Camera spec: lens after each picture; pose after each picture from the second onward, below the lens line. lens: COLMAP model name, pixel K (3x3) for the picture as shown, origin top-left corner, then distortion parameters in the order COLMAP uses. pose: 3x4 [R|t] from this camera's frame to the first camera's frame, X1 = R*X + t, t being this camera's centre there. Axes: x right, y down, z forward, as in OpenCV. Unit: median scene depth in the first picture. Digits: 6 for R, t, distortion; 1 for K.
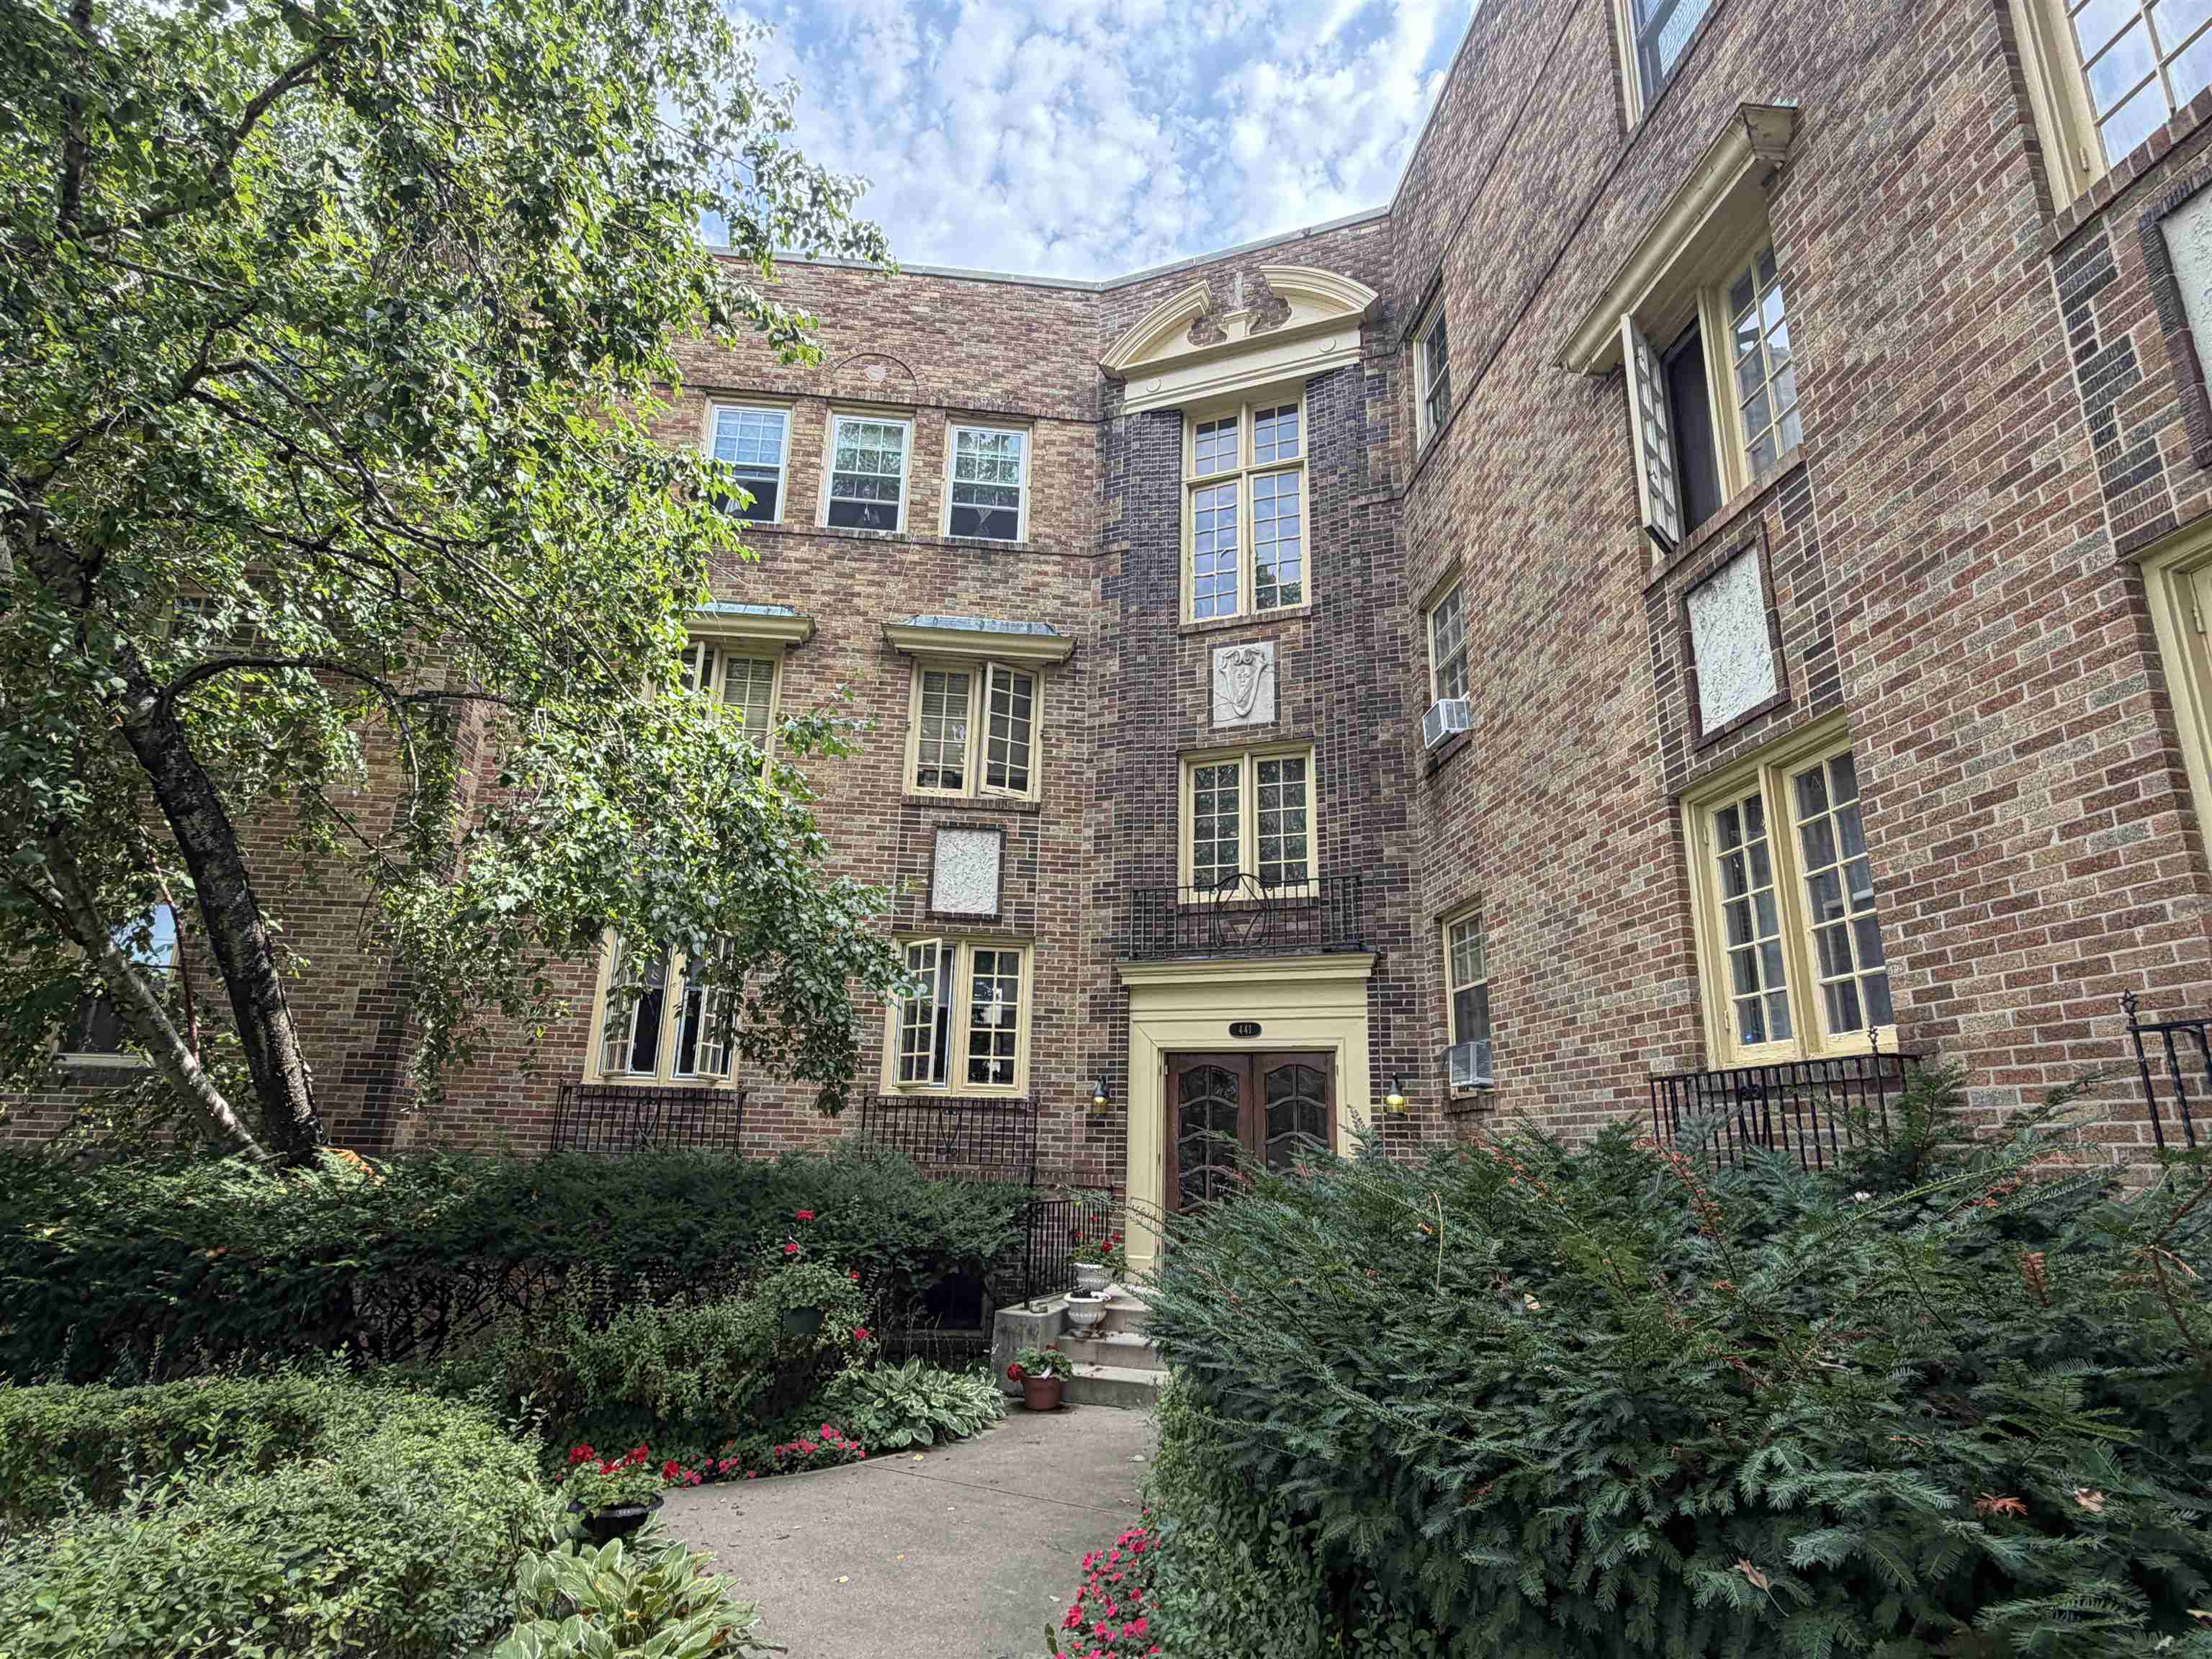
lens RADIAL K [[1174.0, 0, 1098.5], [0, 1174.0, 836.6], [0, 0, 1]] dist [0.008465, 0.000456]
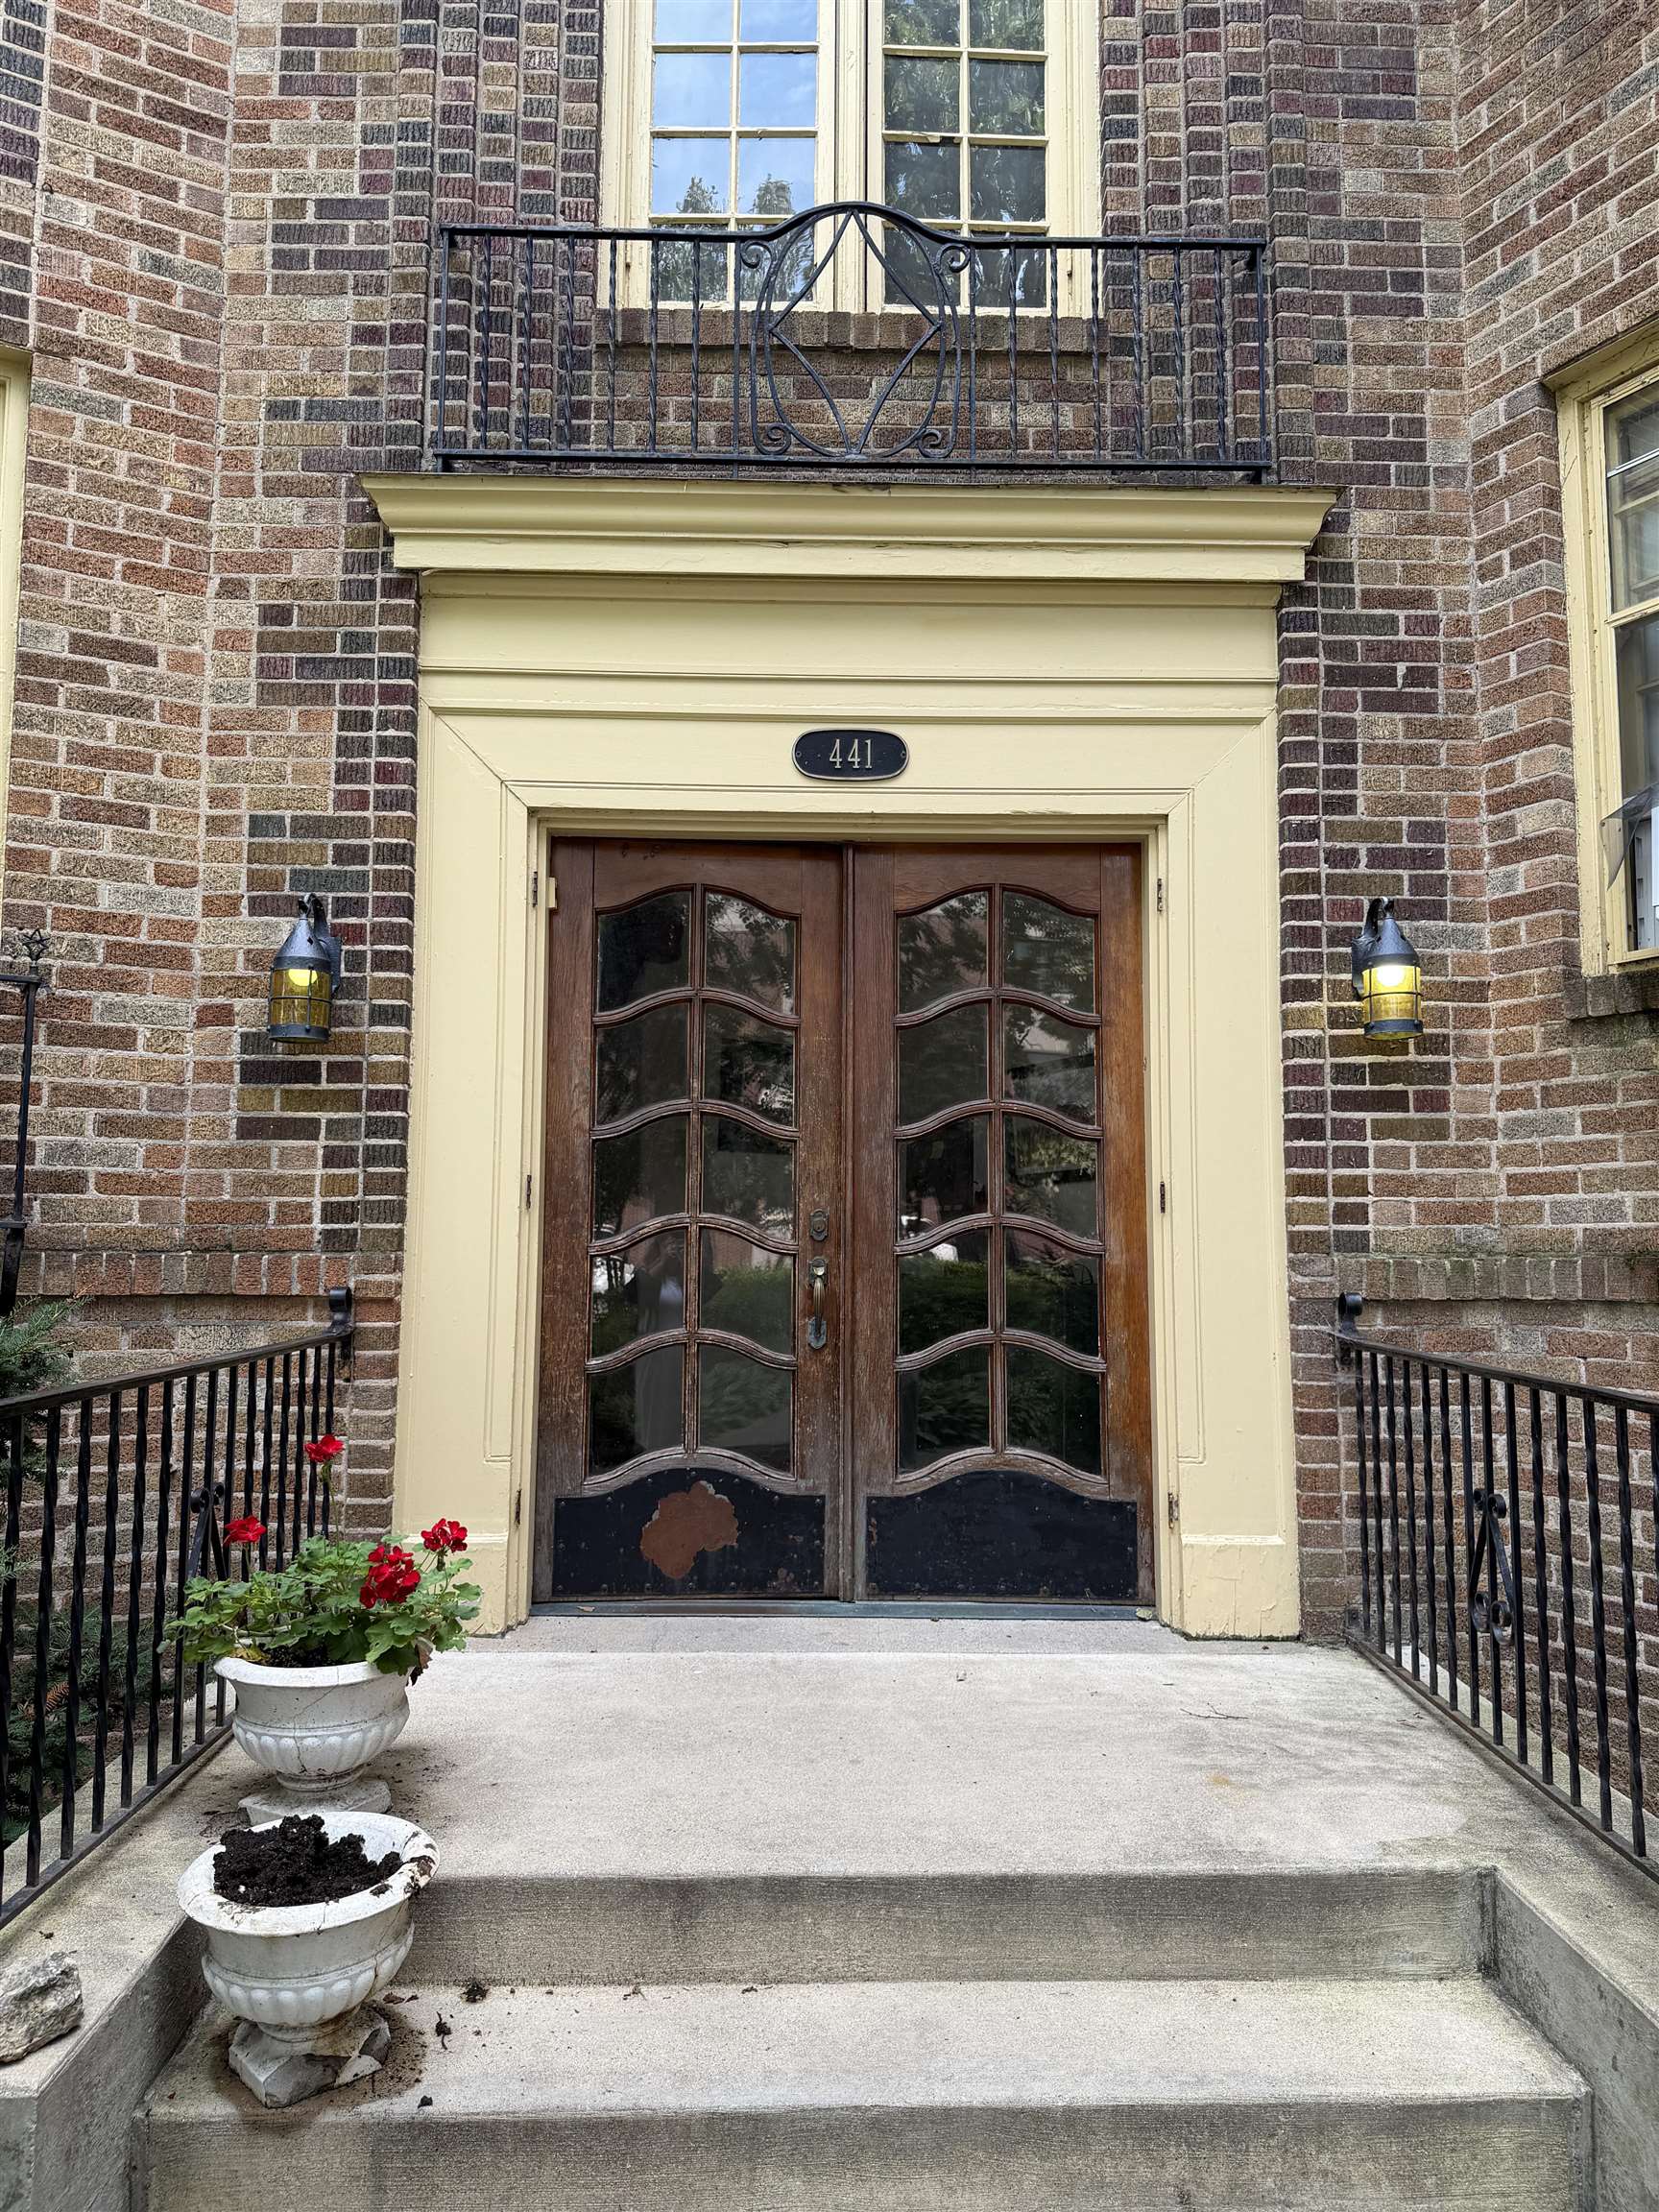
lens RADIAL K [[1550.9, 0, 826.2], [0, 1550.9, 1094.4], [0, 0, 1]] dist [0.009540, -0.006302]
pose [[0.917563, 0.014338, 0.397331, -0.029274], [-0.086381, 0.982667, 0.164023, 0.182367], [-0.388093, -0.184823, 0.902898, 0.636485]]
